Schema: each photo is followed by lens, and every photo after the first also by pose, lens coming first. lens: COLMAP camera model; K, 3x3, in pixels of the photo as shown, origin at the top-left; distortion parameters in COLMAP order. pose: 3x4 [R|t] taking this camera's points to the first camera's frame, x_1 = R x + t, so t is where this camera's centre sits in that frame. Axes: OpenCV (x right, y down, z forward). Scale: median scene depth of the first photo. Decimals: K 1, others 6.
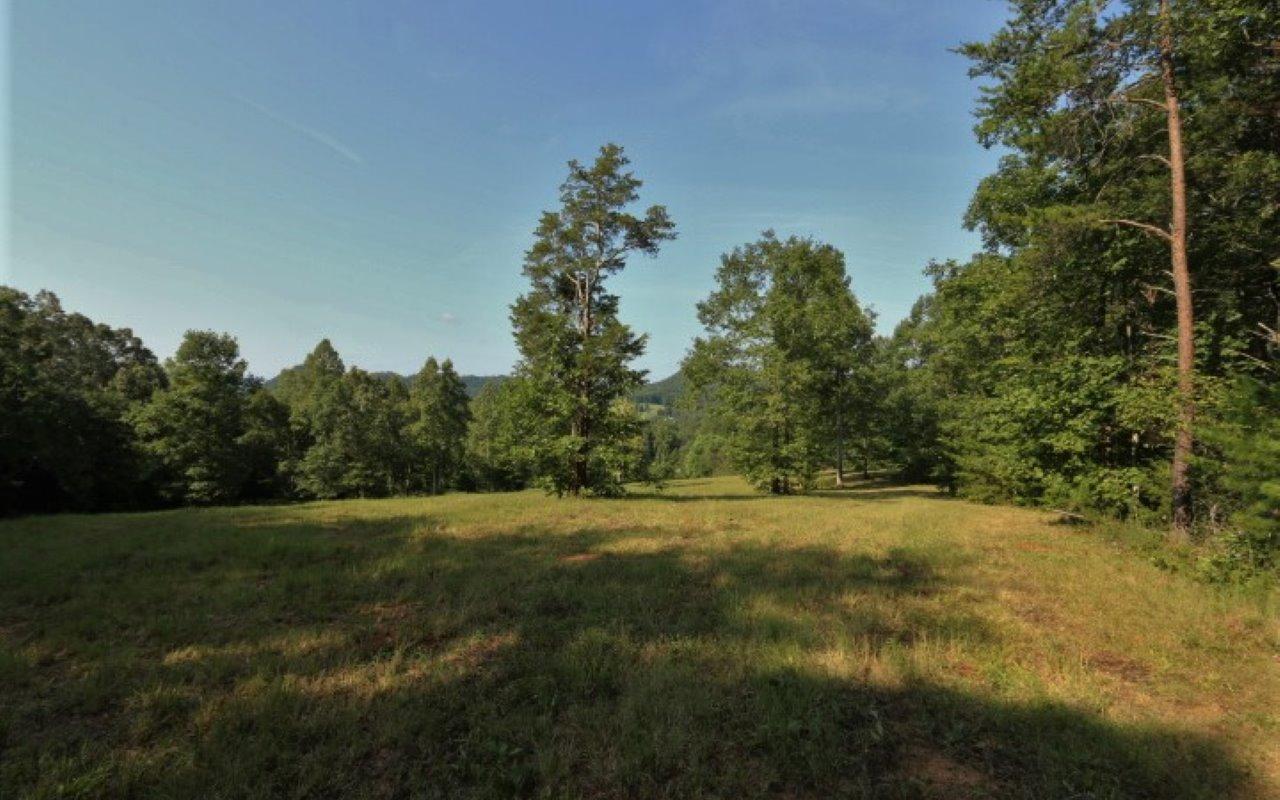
lens RADIAL K [[591.8, 0, 634.6], [0, 591.8, 391.2], [0, 0, 1]] dist [-0.017902, 0.005254]
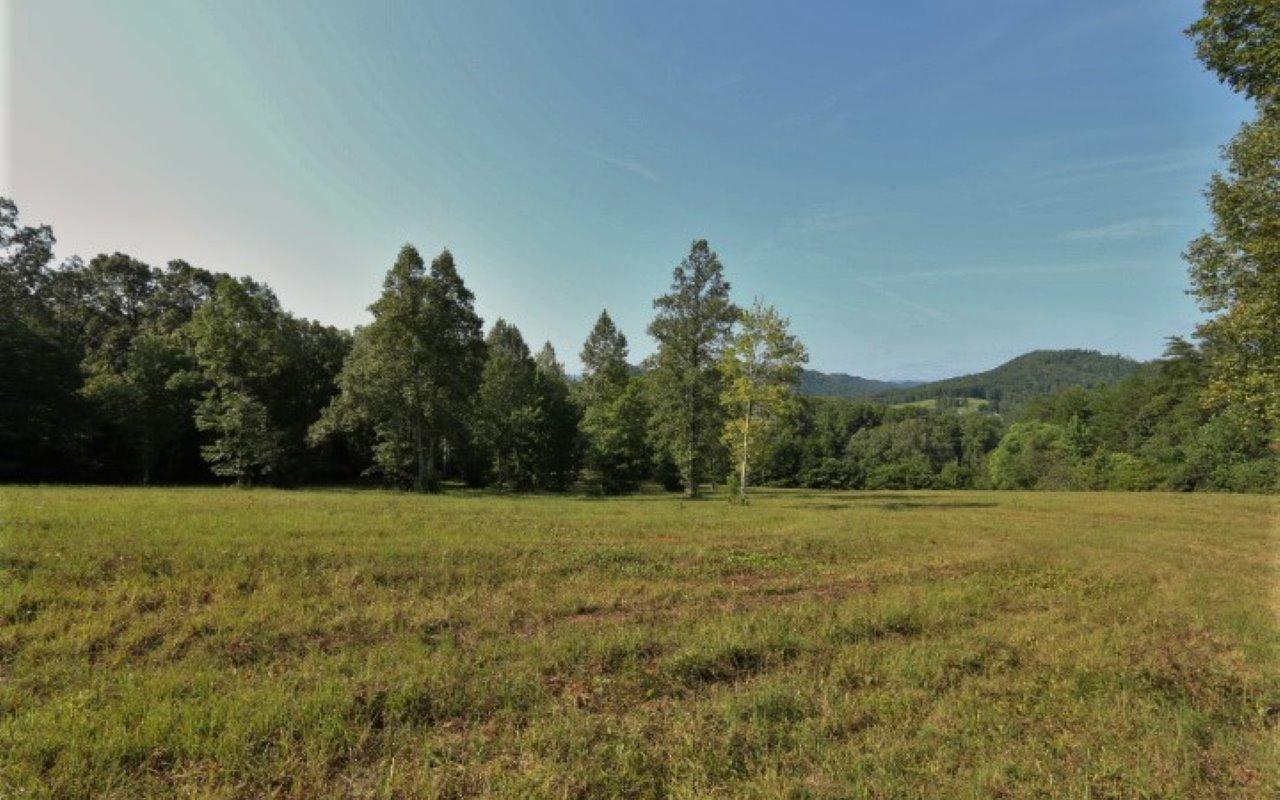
lens RADIAL K [[591.8, 0, 636.1], [0, 591.8, 393.0], [0, 0, 1]] dist [-0.017902, 0.005254]
pose [[0.880521, 0.001077, -0.474007, 0.380792], [0.004071, 0.999943, 0.009835, 0.252102], [0.473990, -0.010590, 0.880466, 1.852579]]
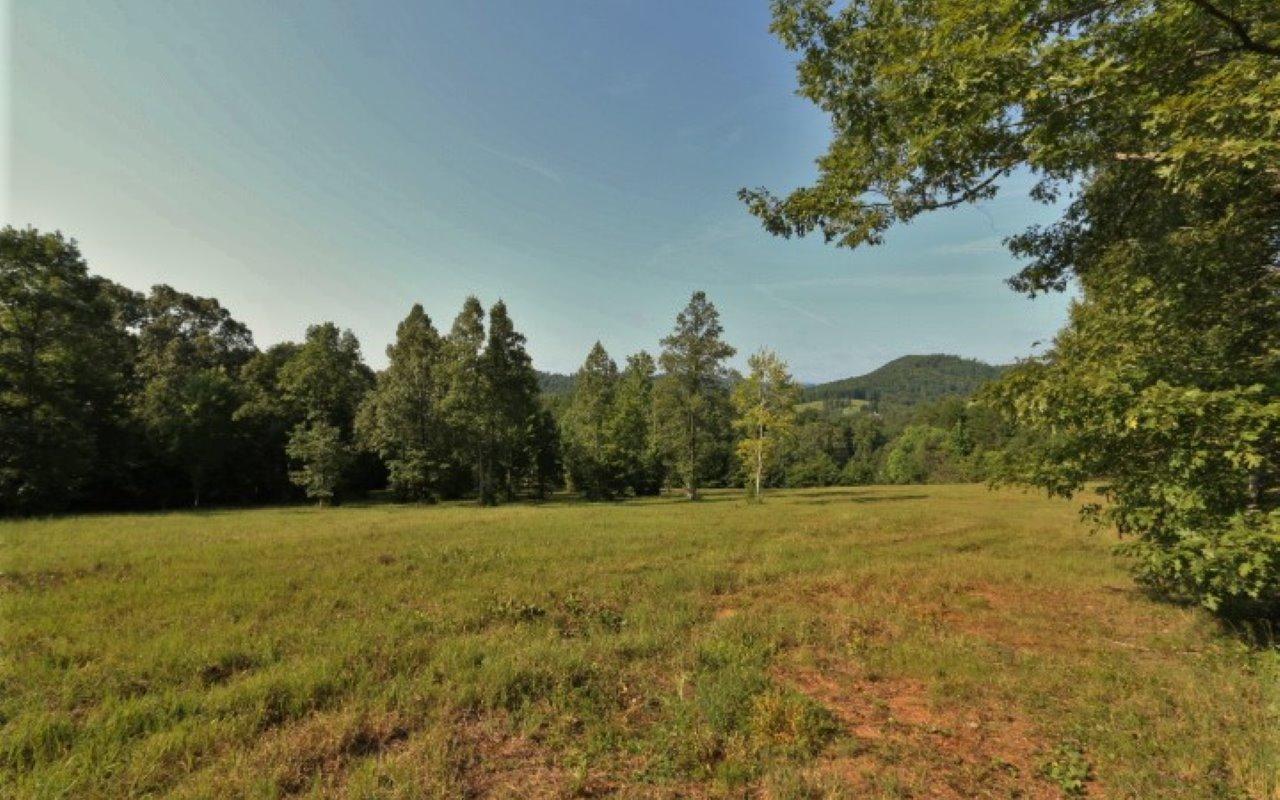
lens RADIAL K [[591.8, 0, 635.8], [0, 591.8, 397.2], [0, 0, 1]] dist [-0.017902, 0.005254]
pose [[0.946916, -0.008568, -0.321367, 0.164171], [0.013171, 0.999839, 0.012151, 0.162377], [0.321212, -0.015739, 0.946877, 1.281035]]
